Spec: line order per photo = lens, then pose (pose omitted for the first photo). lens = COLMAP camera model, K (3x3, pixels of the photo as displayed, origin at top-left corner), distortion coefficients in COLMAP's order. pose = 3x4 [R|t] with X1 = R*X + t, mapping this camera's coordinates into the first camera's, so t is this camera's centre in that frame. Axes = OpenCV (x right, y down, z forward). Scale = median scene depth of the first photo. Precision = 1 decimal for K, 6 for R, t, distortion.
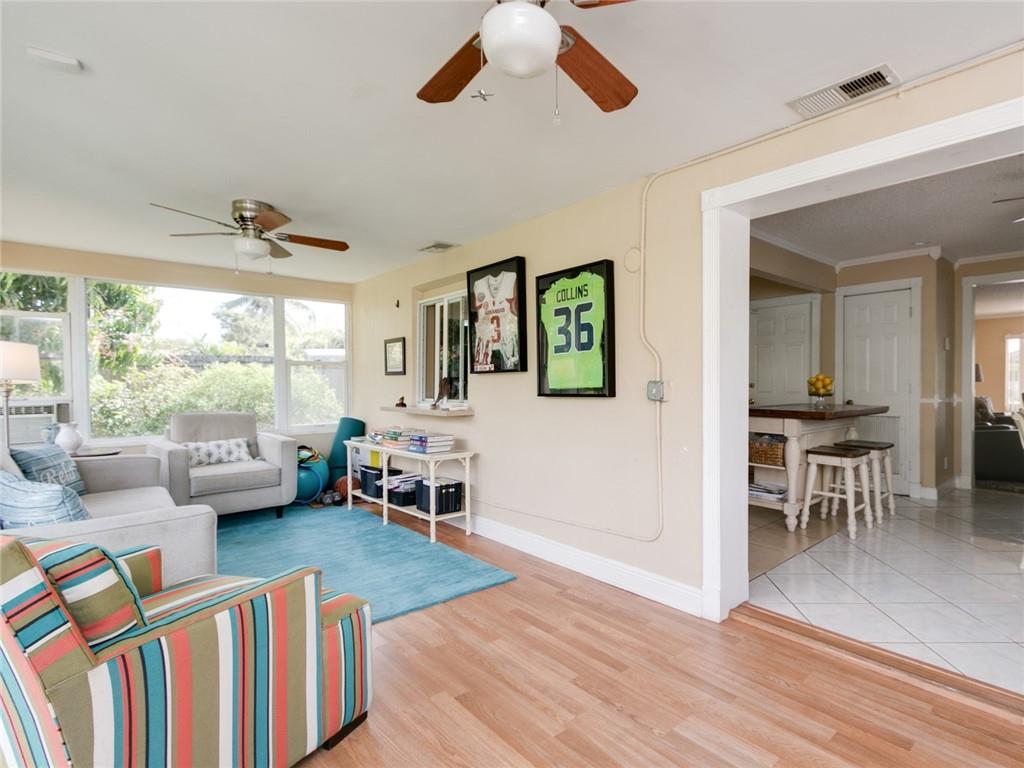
lens RADIAL K [[515.9, 0, 514.2], [0, 515.9, 390.5], [0, 0, 1]] dist [0.002311, -0.001008]
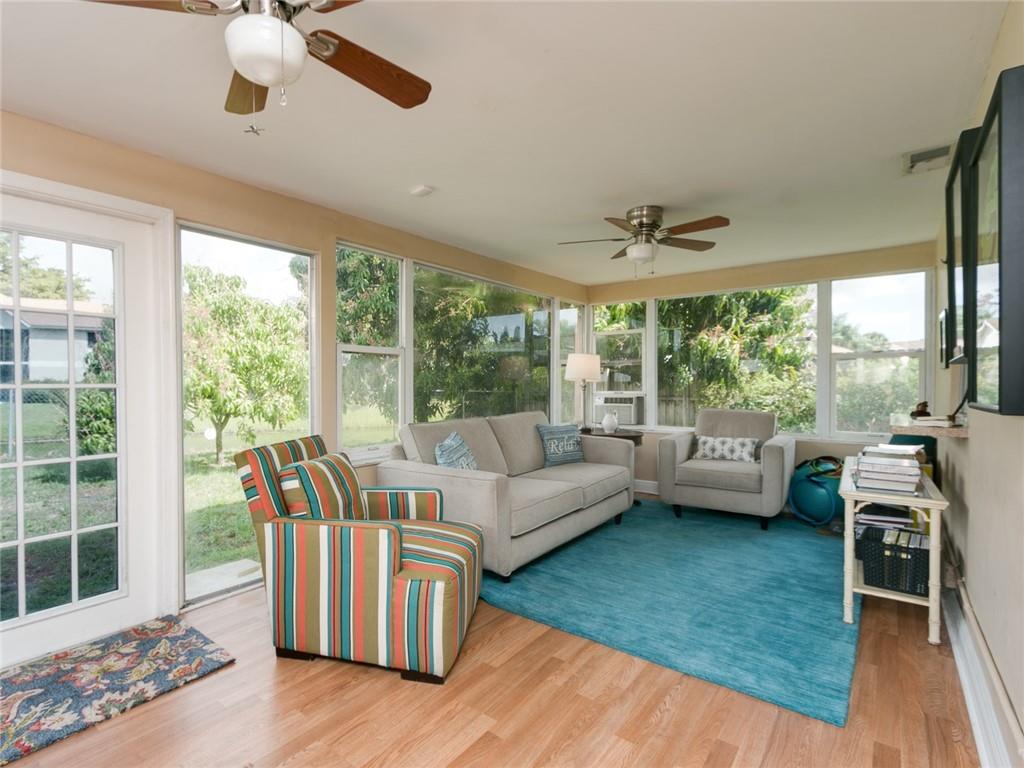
lens RADIAL K [[515.9, 0, 514.2], [0, 515.9, 390.5], [0, 0, 1]] dist [0.002311, -0.001008]
pose [[0.214879, 0.016268, -0.976505, 0.383792], [-0.014083, 0.999809, 0.013557, -0.004854], [0.976539, 0.010838, 0.215067, 0.427124]]
